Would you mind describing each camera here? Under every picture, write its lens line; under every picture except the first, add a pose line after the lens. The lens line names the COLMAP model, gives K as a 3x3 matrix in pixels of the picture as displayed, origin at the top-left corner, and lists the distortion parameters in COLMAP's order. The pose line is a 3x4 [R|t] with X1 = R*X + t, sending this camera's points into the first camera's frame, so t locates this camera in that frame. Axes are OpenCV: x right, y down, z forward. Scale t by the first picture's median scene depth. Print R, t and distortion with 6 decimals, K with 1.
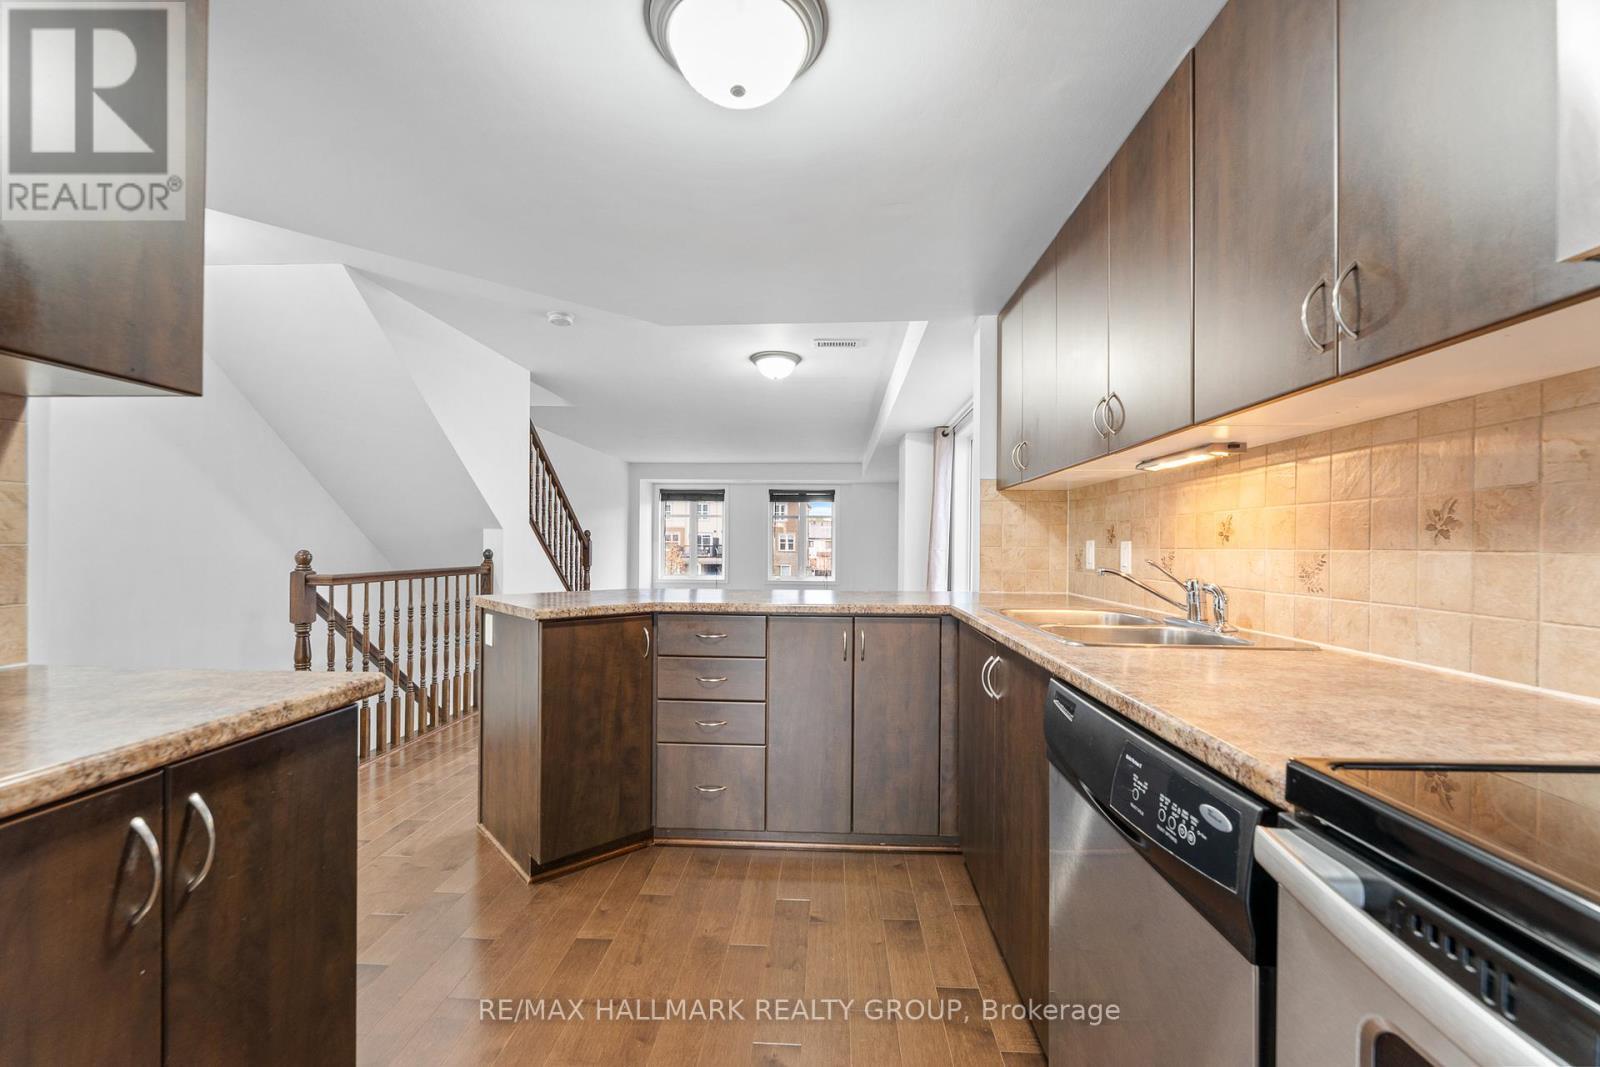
lens RADIAL K [[646.5, 0, 799.7], [0, 646.5, 542.7], [0, 0, 1]] dist [-0.002226, -0.000099]
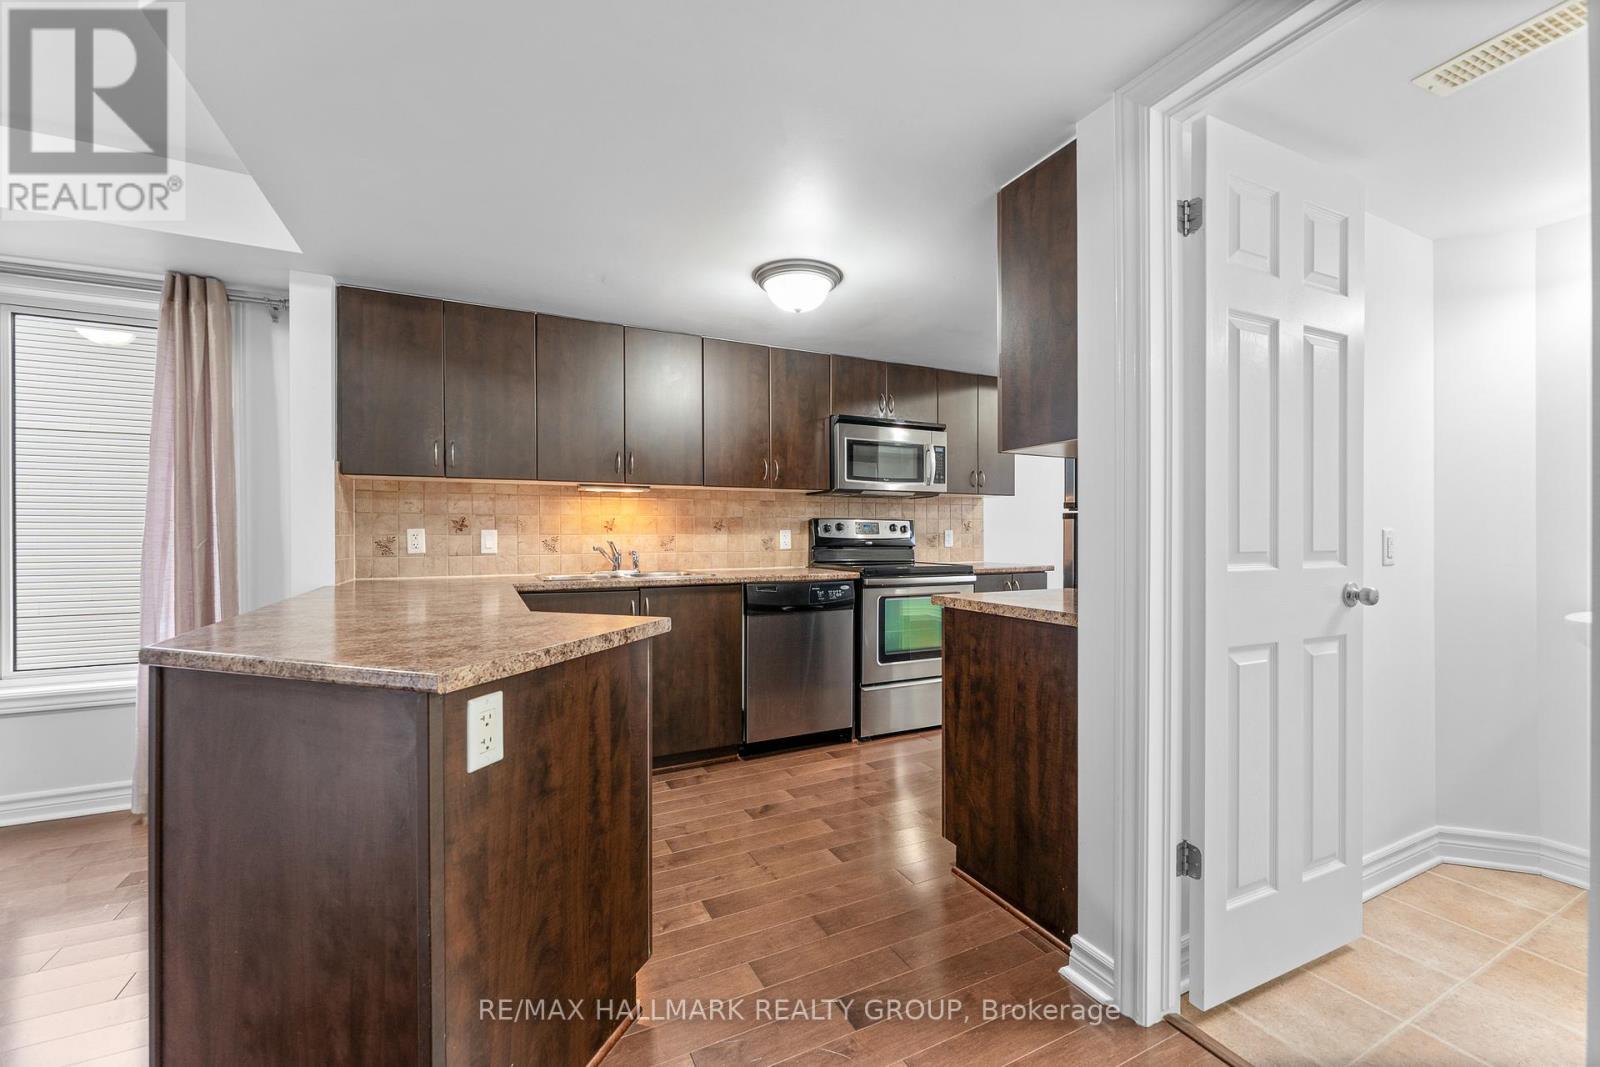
lens RADIAL K [[643.1, 0, 804.4], [0, 643.1, 534.2], [0, 0, 1]] dist [-0.001809, -0.000165]
pose [[-0.497329, -0.005951, 0.867542, -1.072454], [-0.004325, 0.999981, 0.004380, -0.002040], [-0.867551, -0.001574, -0.497345, 1.142602]]
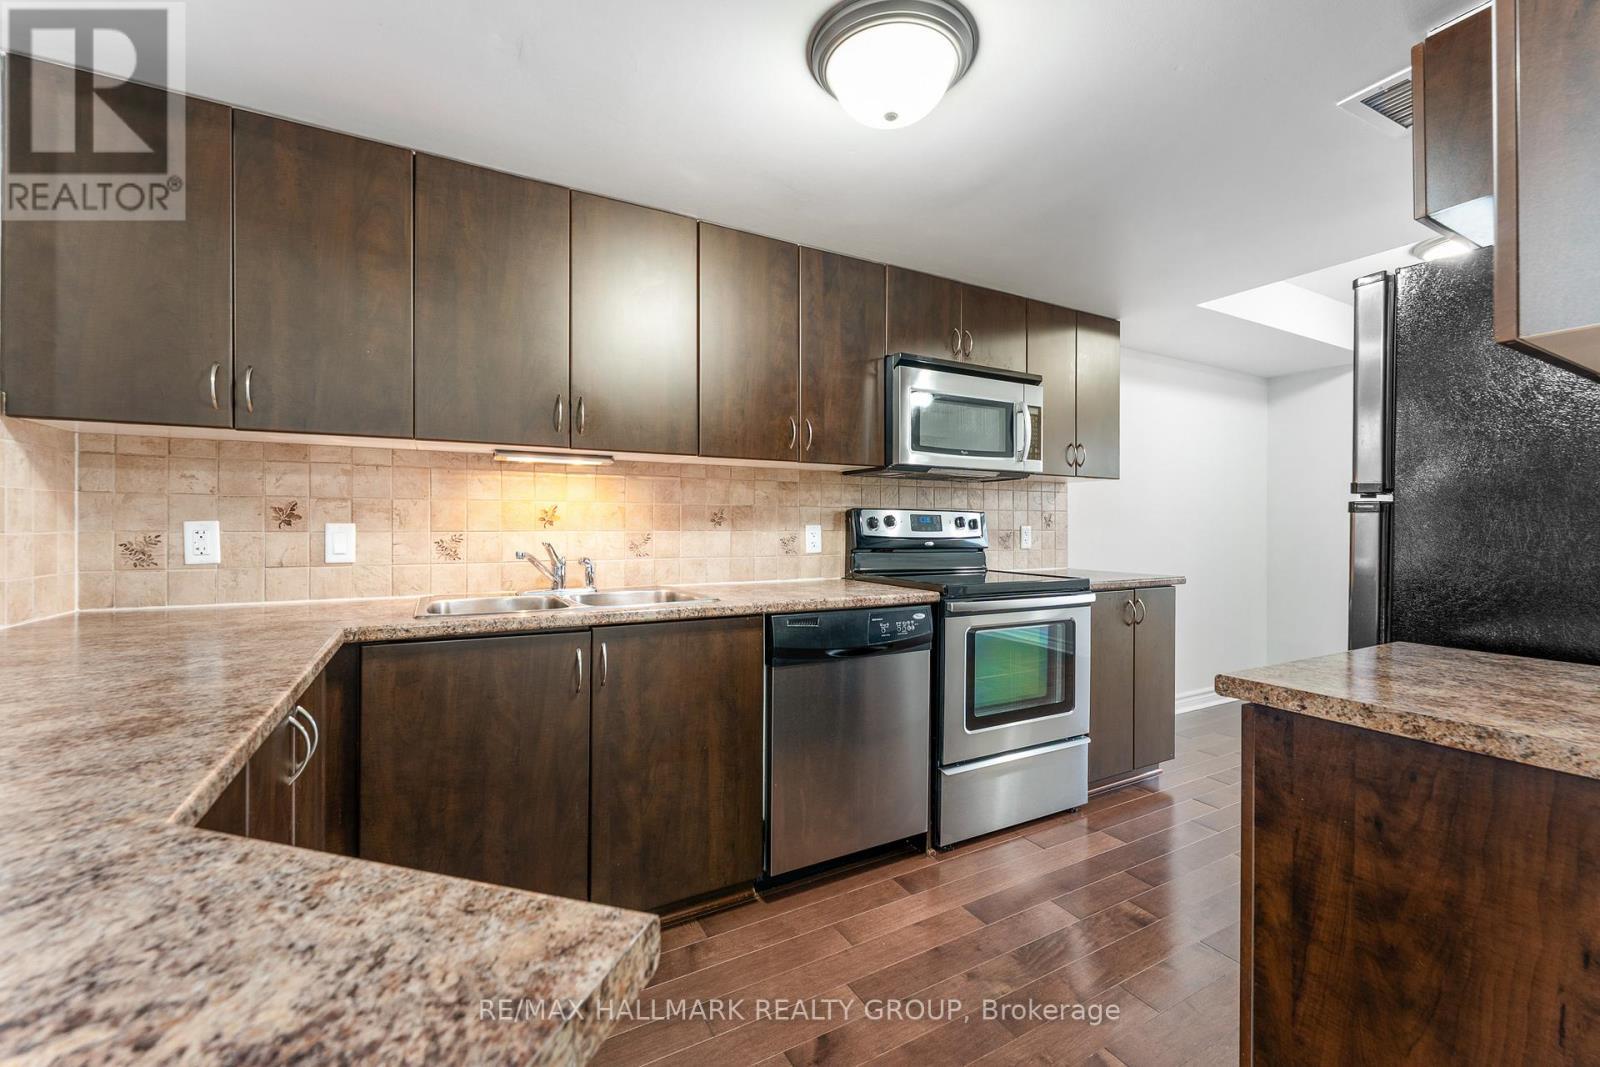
lens RADIAL K [[648.2, 0, 804.6], [0, 648.2, 525.8], [0, 0, 1]] dist [-0.002776, -0.000191]
pose [[-0.531868, -0.010004, 0.846768, -0.541376], [-0.010212, 0.999933, 0.005399, -0.010444], [-0.846766, -0.005776, -0.531935, 0.974440]]
